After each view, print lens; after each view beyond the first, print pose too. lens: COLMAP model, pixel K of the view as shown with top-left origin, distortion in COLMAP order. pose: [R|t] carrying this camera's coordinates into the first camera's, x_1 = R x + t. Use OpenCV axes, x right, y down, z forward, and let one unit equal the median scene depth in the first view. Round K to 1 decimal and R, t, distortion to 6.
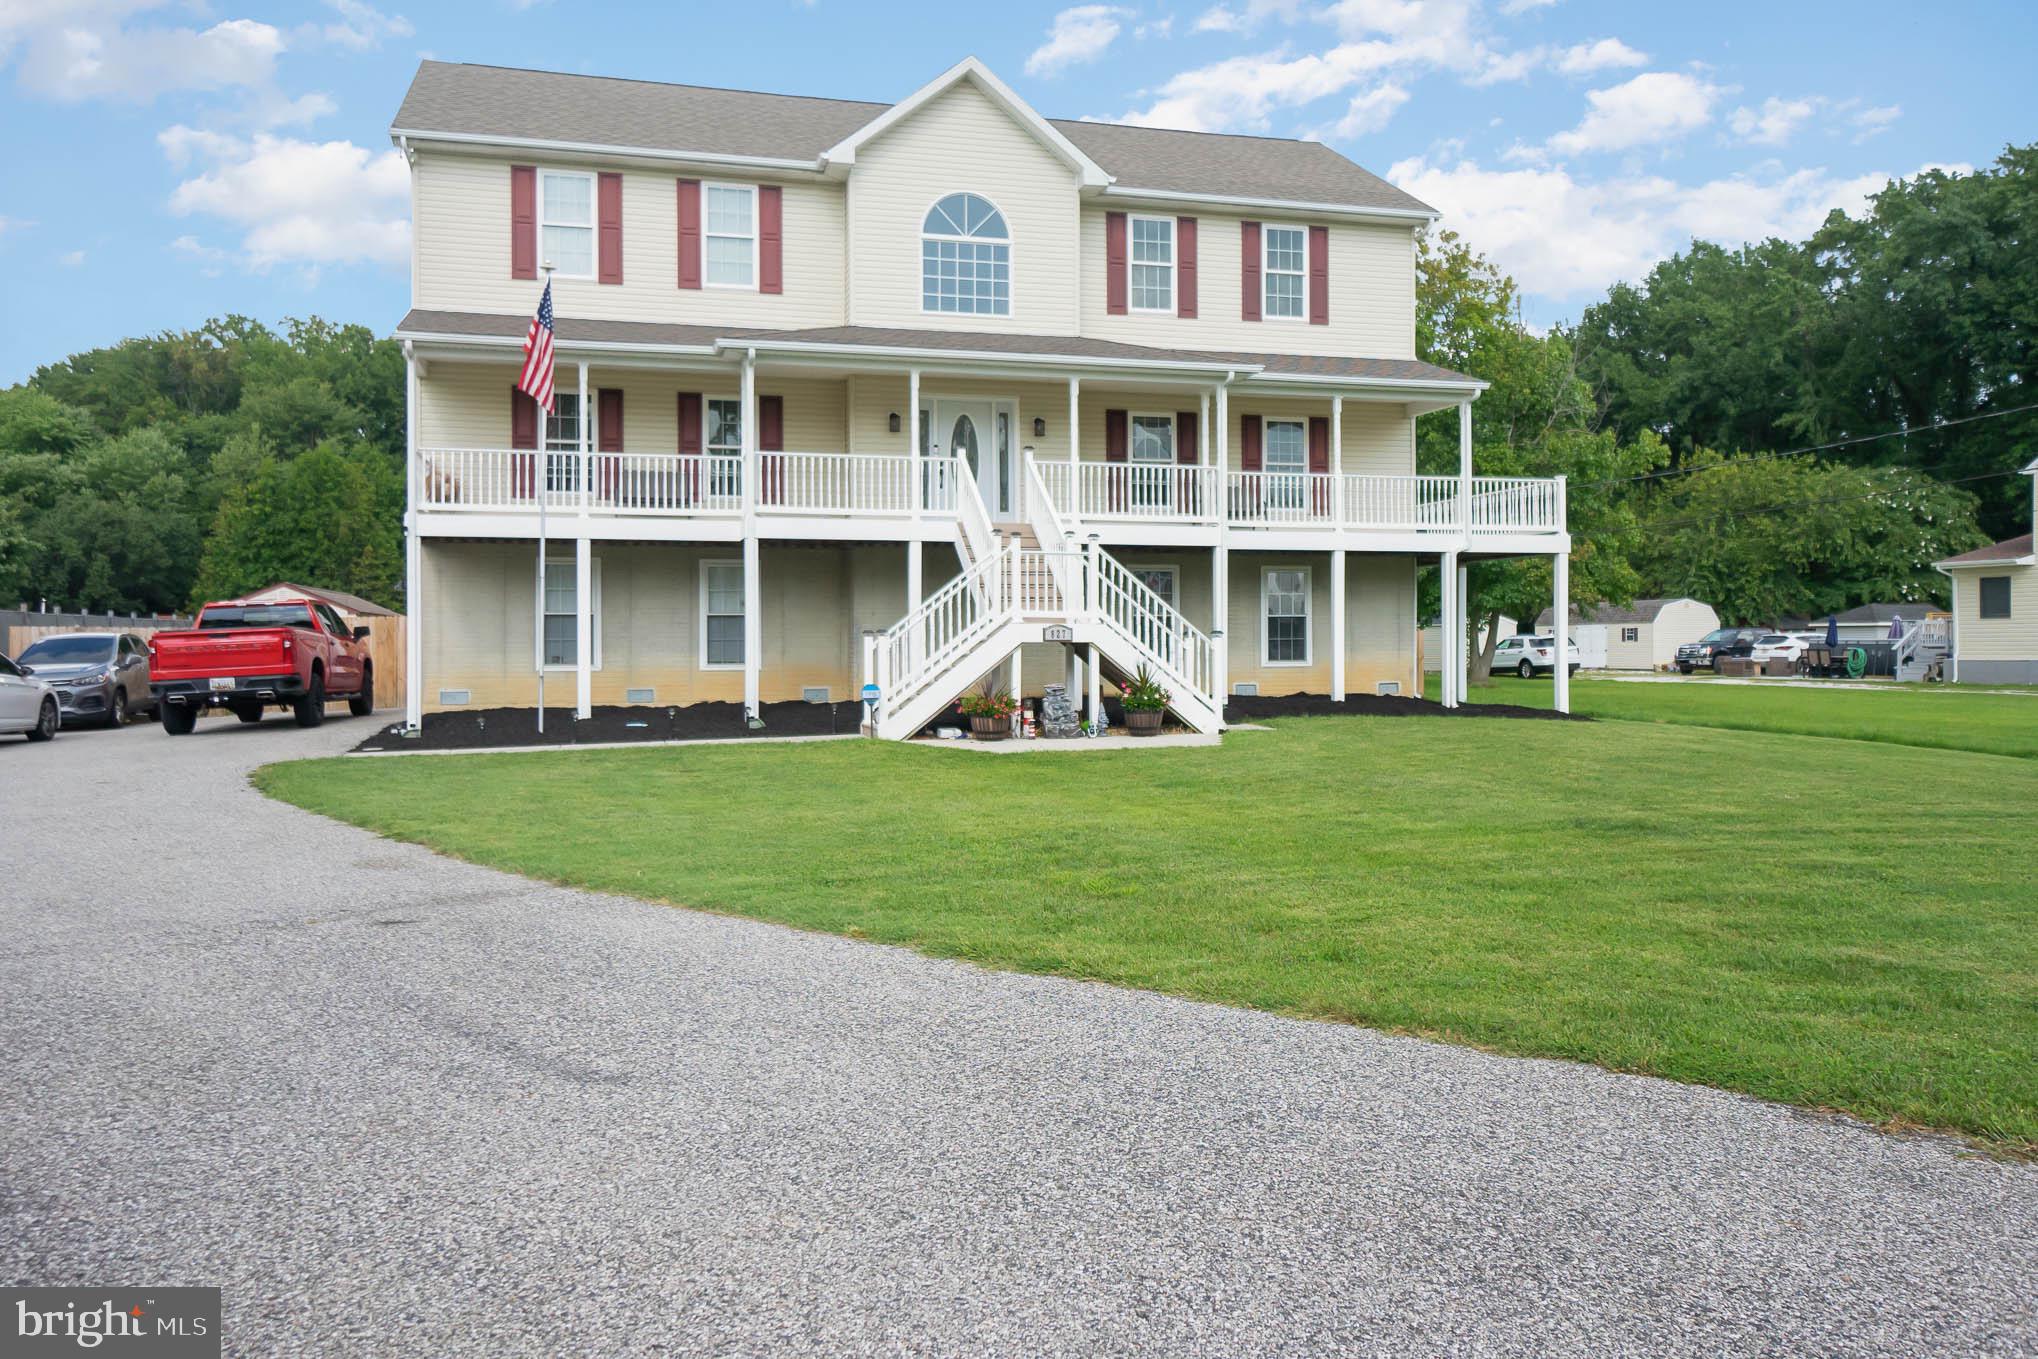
lens RADIAL K [[1529.6, 0, 990.1], [0, 1529.6, 636.9], [0, 0, 1]] dist [0.066114, 0.004024]
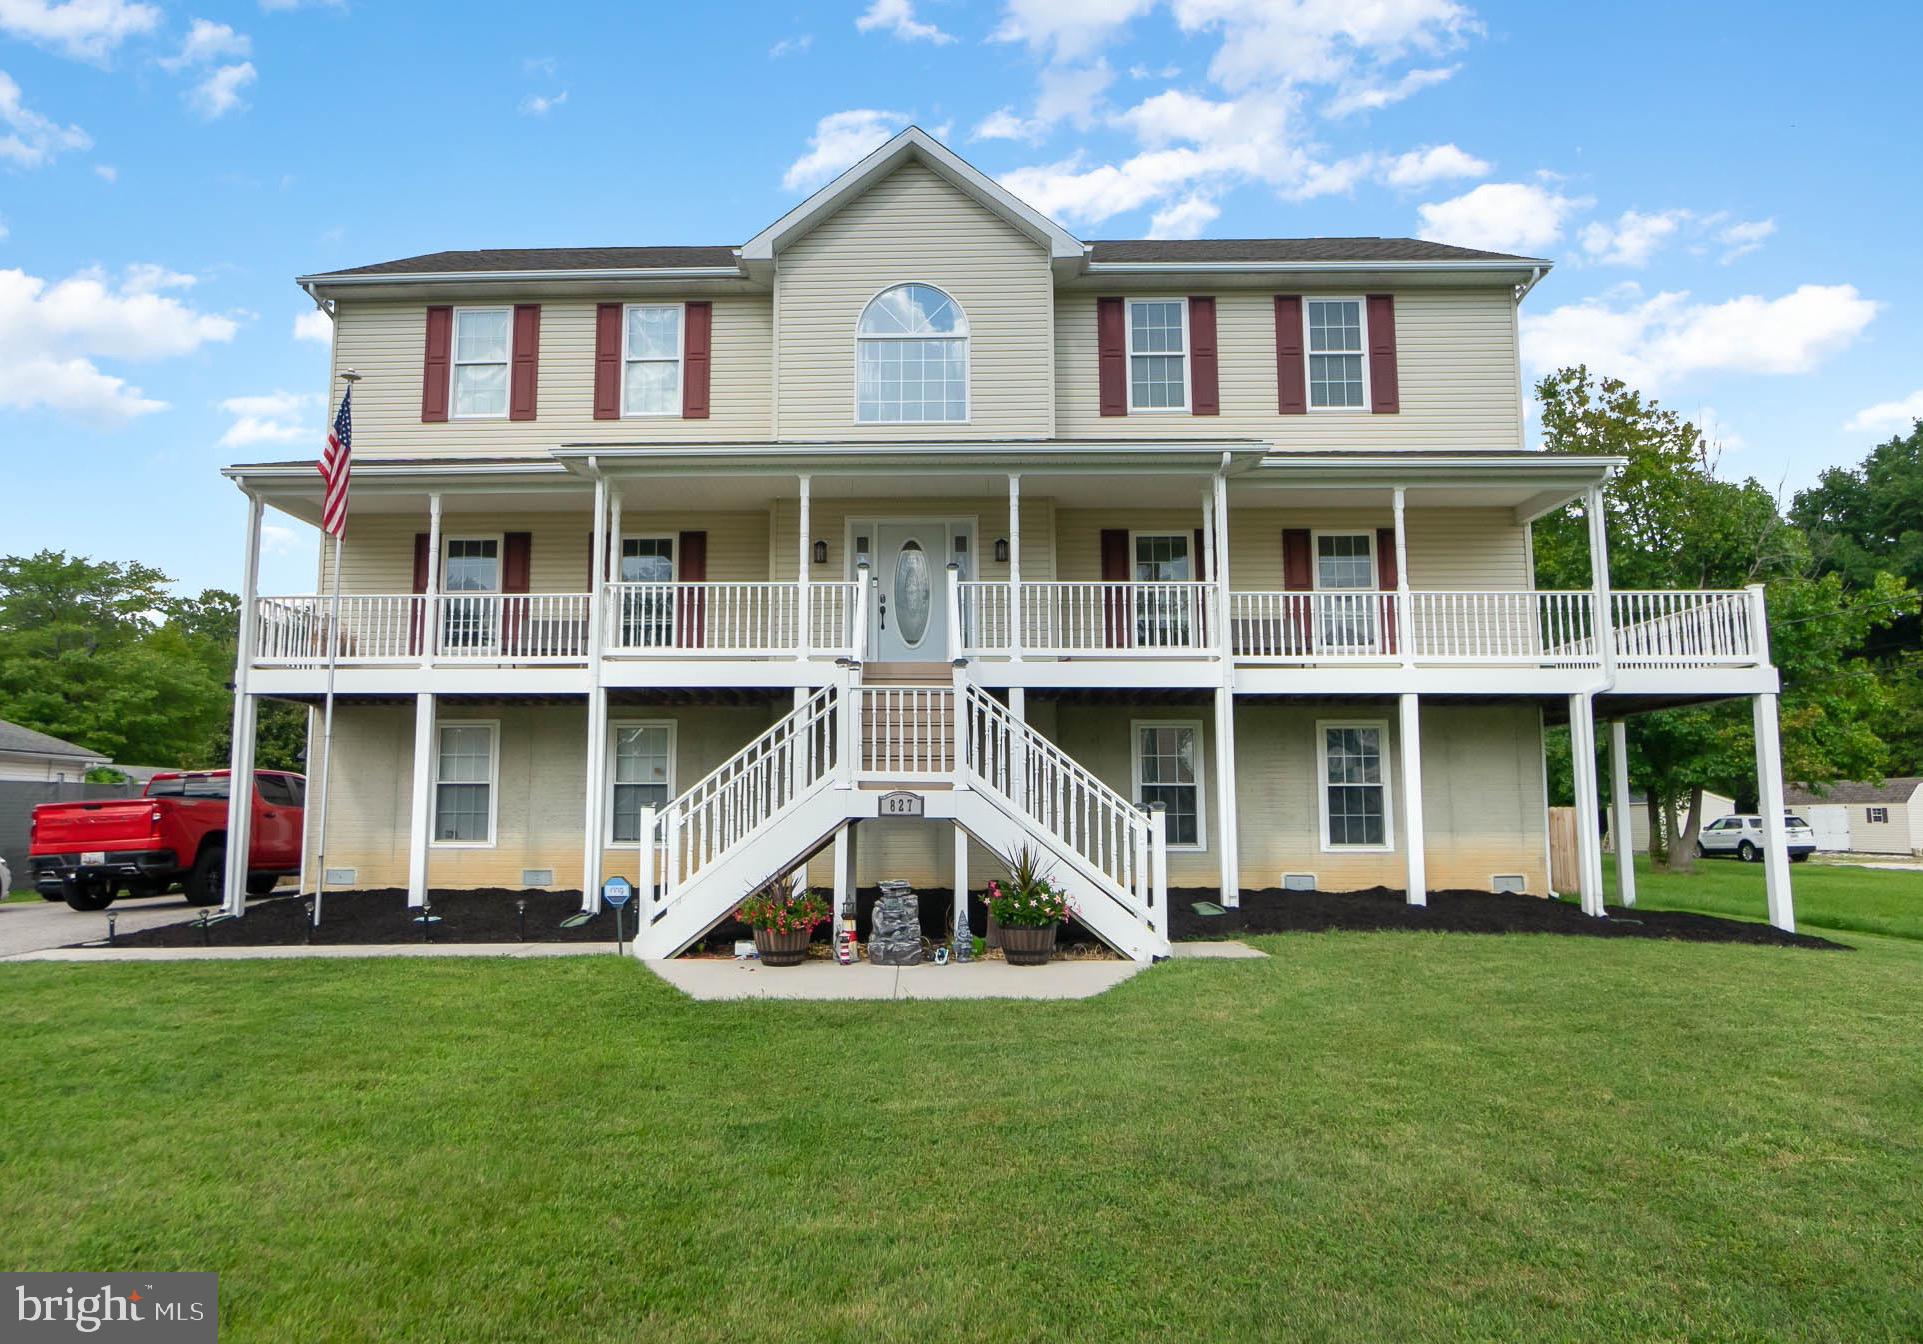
lens RADIAL K [[1105.6, 0, 960.2], [0, 1105.6, 699.1], [0, 0, 1]] dist [-0.002276, 0.017669]
pose [[0.958294, -0.025467, -0.284648, 0.164843], [-0.004279, 0.994631, -0.103397, 0.001365], [0.285753, 0.100302, 0.953040, 0.419743]]
